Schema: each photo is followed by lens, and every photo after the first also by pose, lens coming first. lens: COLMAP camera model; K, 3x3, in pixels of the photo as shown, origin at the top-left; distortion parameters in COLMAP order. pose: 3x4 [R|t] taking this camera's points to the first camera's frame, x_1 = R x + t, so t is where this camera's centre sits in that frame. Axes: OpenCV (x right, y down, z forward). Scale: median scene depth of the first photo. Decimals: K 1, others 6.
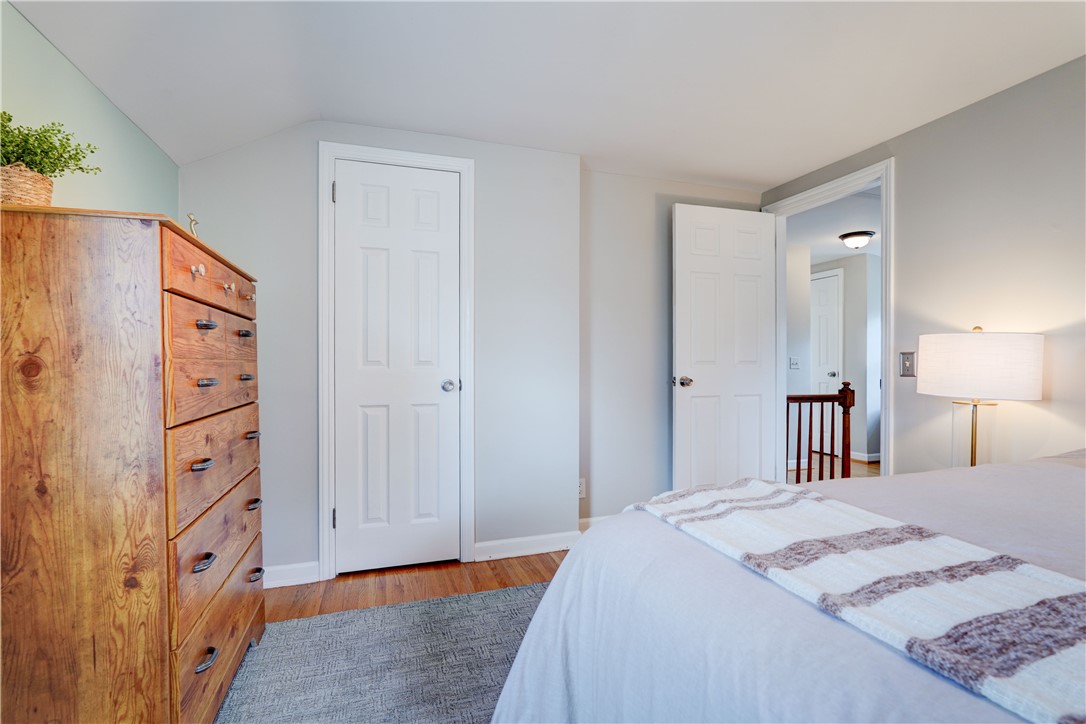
lens RADIAL K [[494.1, 0, 543.0], [0, 494.1, 368.5], [0, 0, 1]] dist [-0.012537, 0.008516]
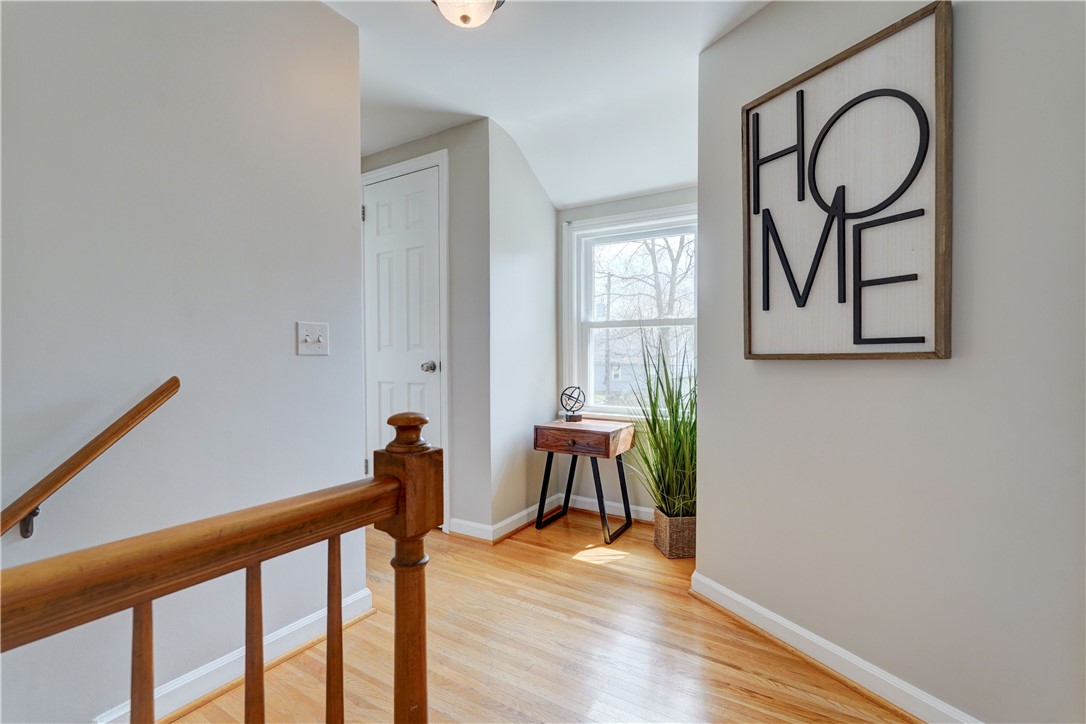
lens RADIAL K [[494.1, 0, 538.0], [0, 494.1, 364.6], [0, 0, 1]] dist [-0.012537, 0.008516]
pose [[0.777079, -0.016963, 0.629175, 0.527331], [0.007095, 0.999809, 0.018193, 0.002592], [-0.629363, -0.009673, 0.777051, 0.802339]]
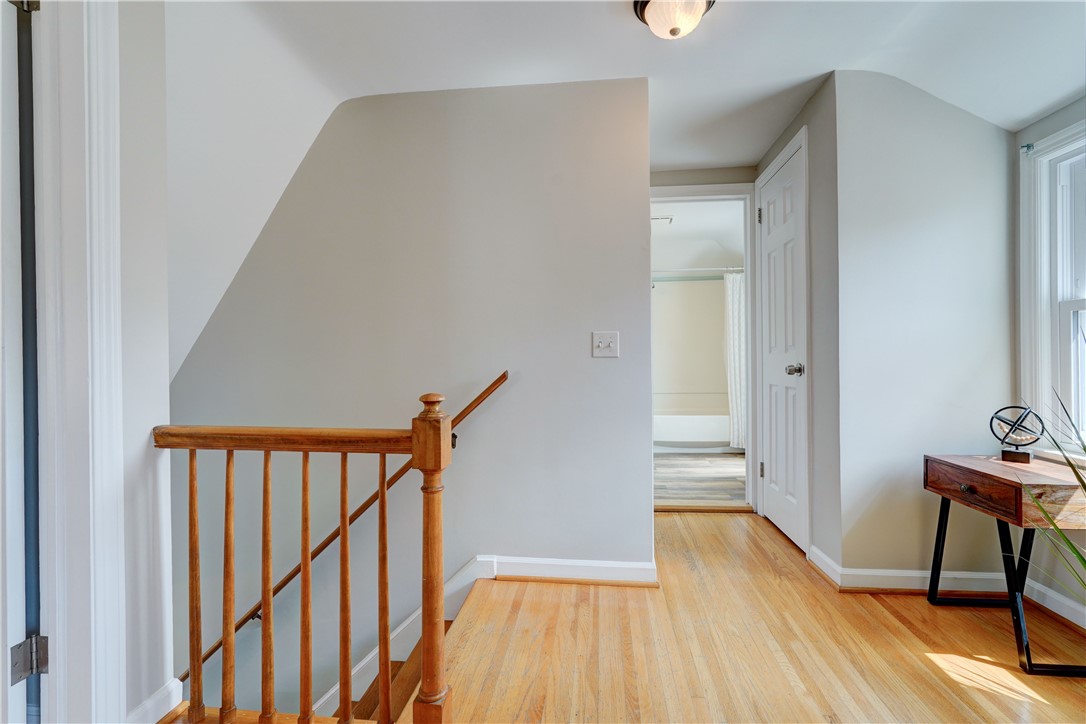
lens RADIAL K [[494.1, 0, 540.7], [0, 494.1, 354.9], [0, 0, 1]] dist [-0.012537, 0.008516]
pose [[0.902752, -0.008721, -0.430073, 0.829232], [0.003921, 0.999920, -0.012046, 0.004552], [0.430143, 0.009188, 0.902714, 0.729532]]
